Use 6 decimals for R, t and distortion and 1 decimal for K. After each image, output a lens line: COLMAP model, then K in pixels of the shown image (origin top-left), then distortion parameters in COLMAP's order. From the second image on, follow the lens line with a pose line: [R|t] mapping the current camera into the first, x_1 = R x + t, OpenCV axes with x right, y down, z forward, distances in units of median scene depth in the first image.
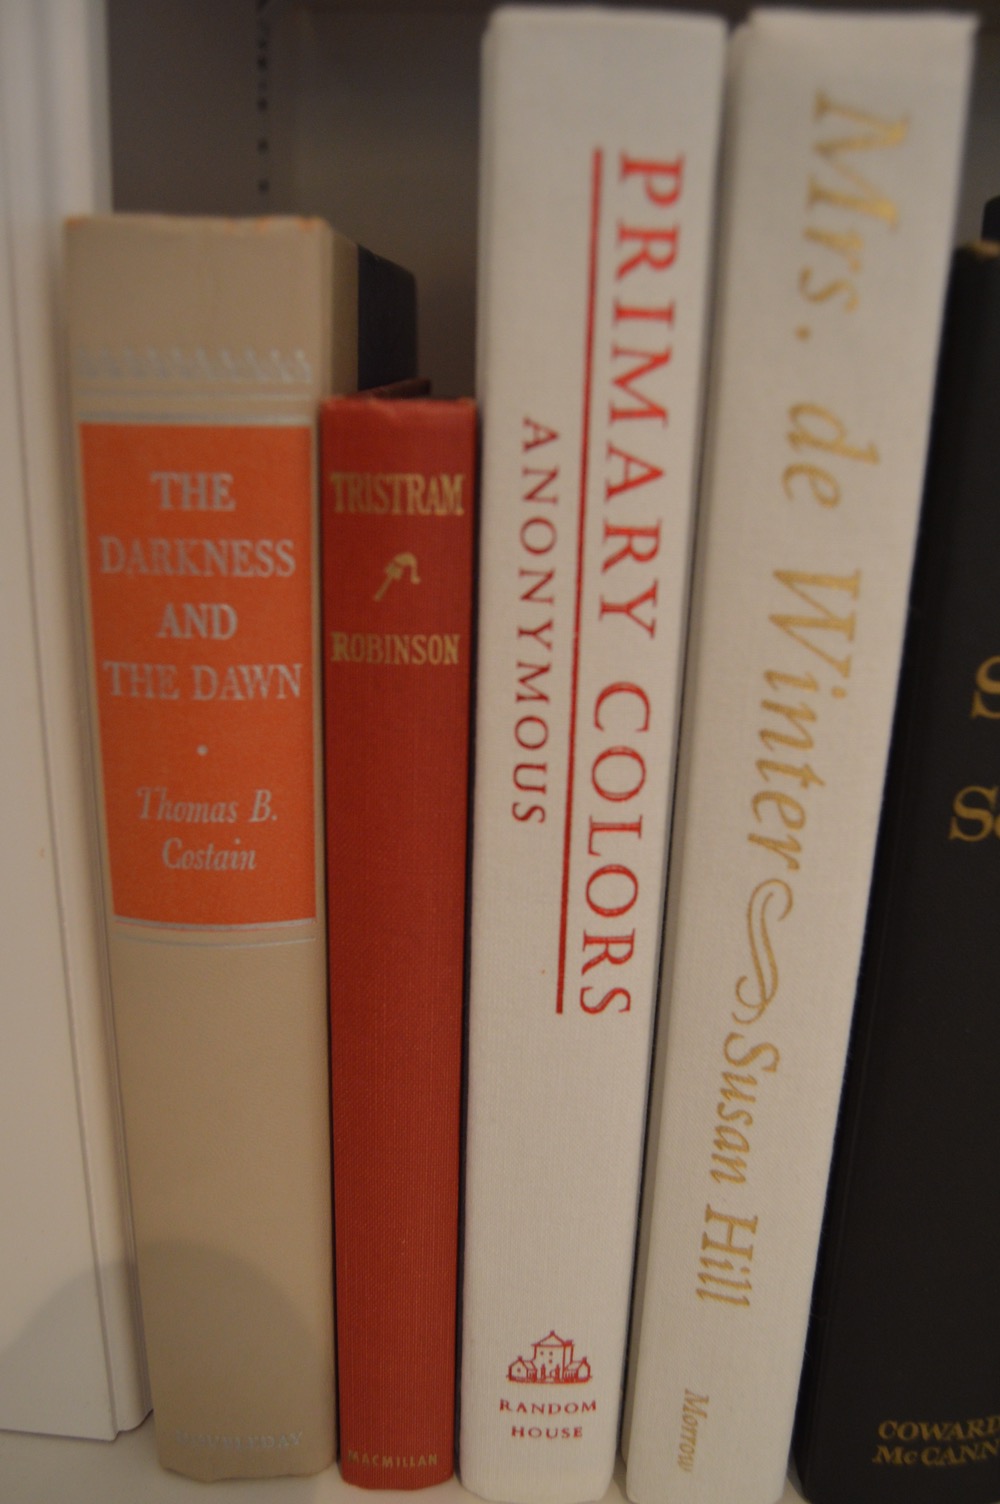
lens RADIAL K [[1280.2, 0, 497.8], [0, 1280.2, 751.7], [0, 0, 1]] dist [-0.105366, 0.028444]
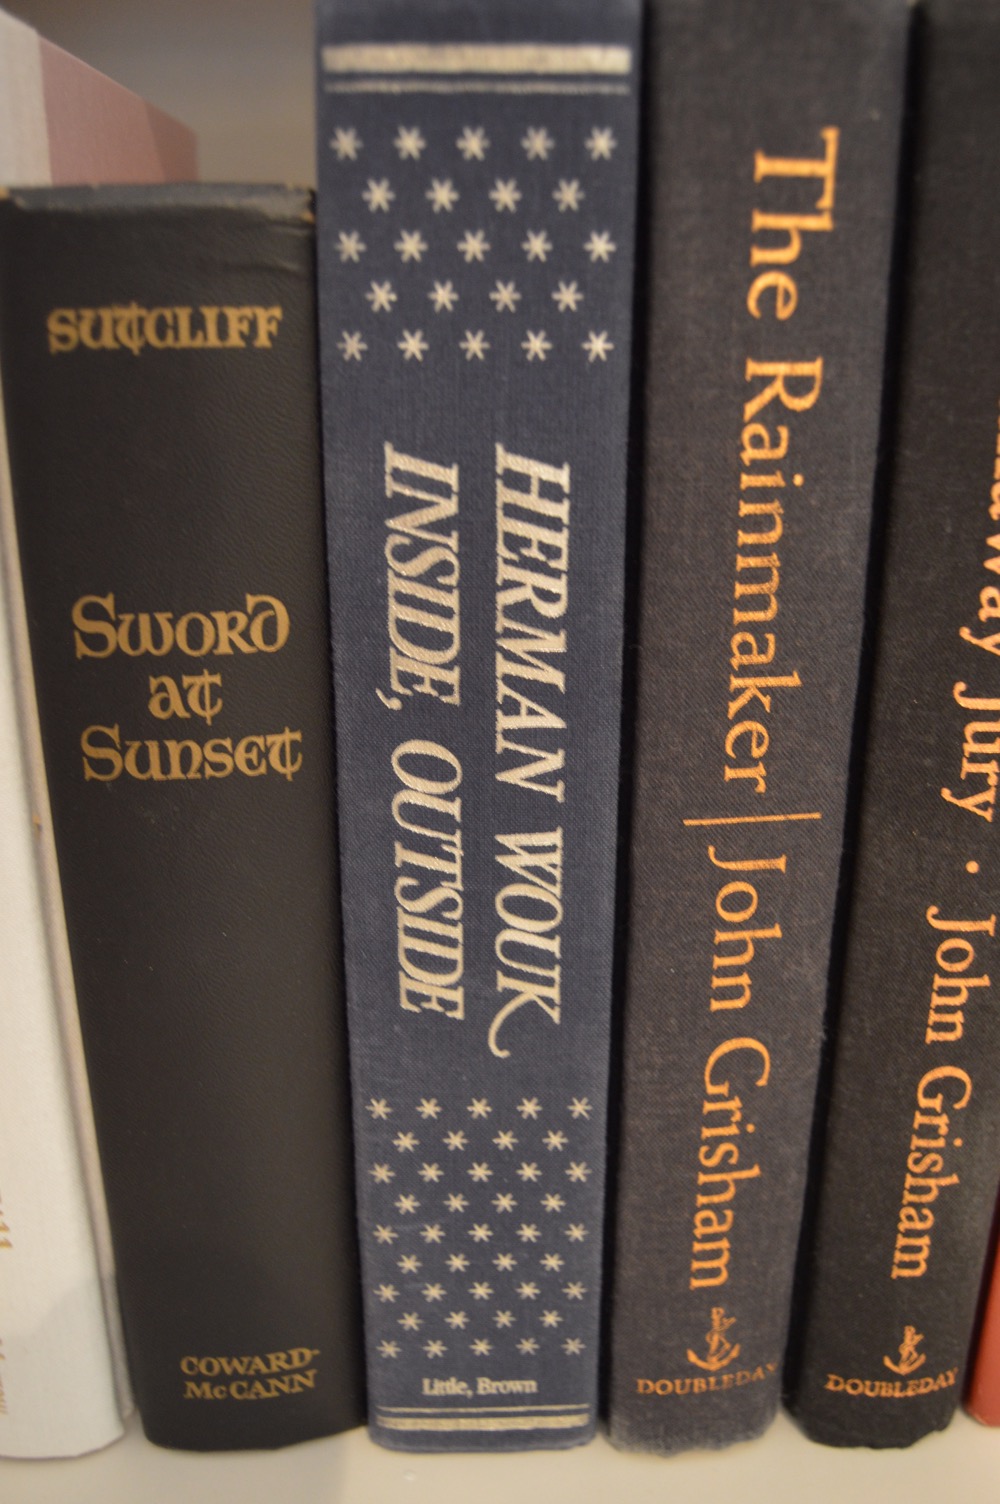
lens RADIAL K [[1280.2, 0, 508.4], [0, 1280.2, 758.7], [0, 0, 1]] dist [-0.105366, 0.028444]
pose [[0.996329, -0.052583, 0.067553, 0.535518], [0.050978, 0.998380, 0.025269, 0.037523], [-0.068773, -0.021733, 0.997396, -0.030927]]
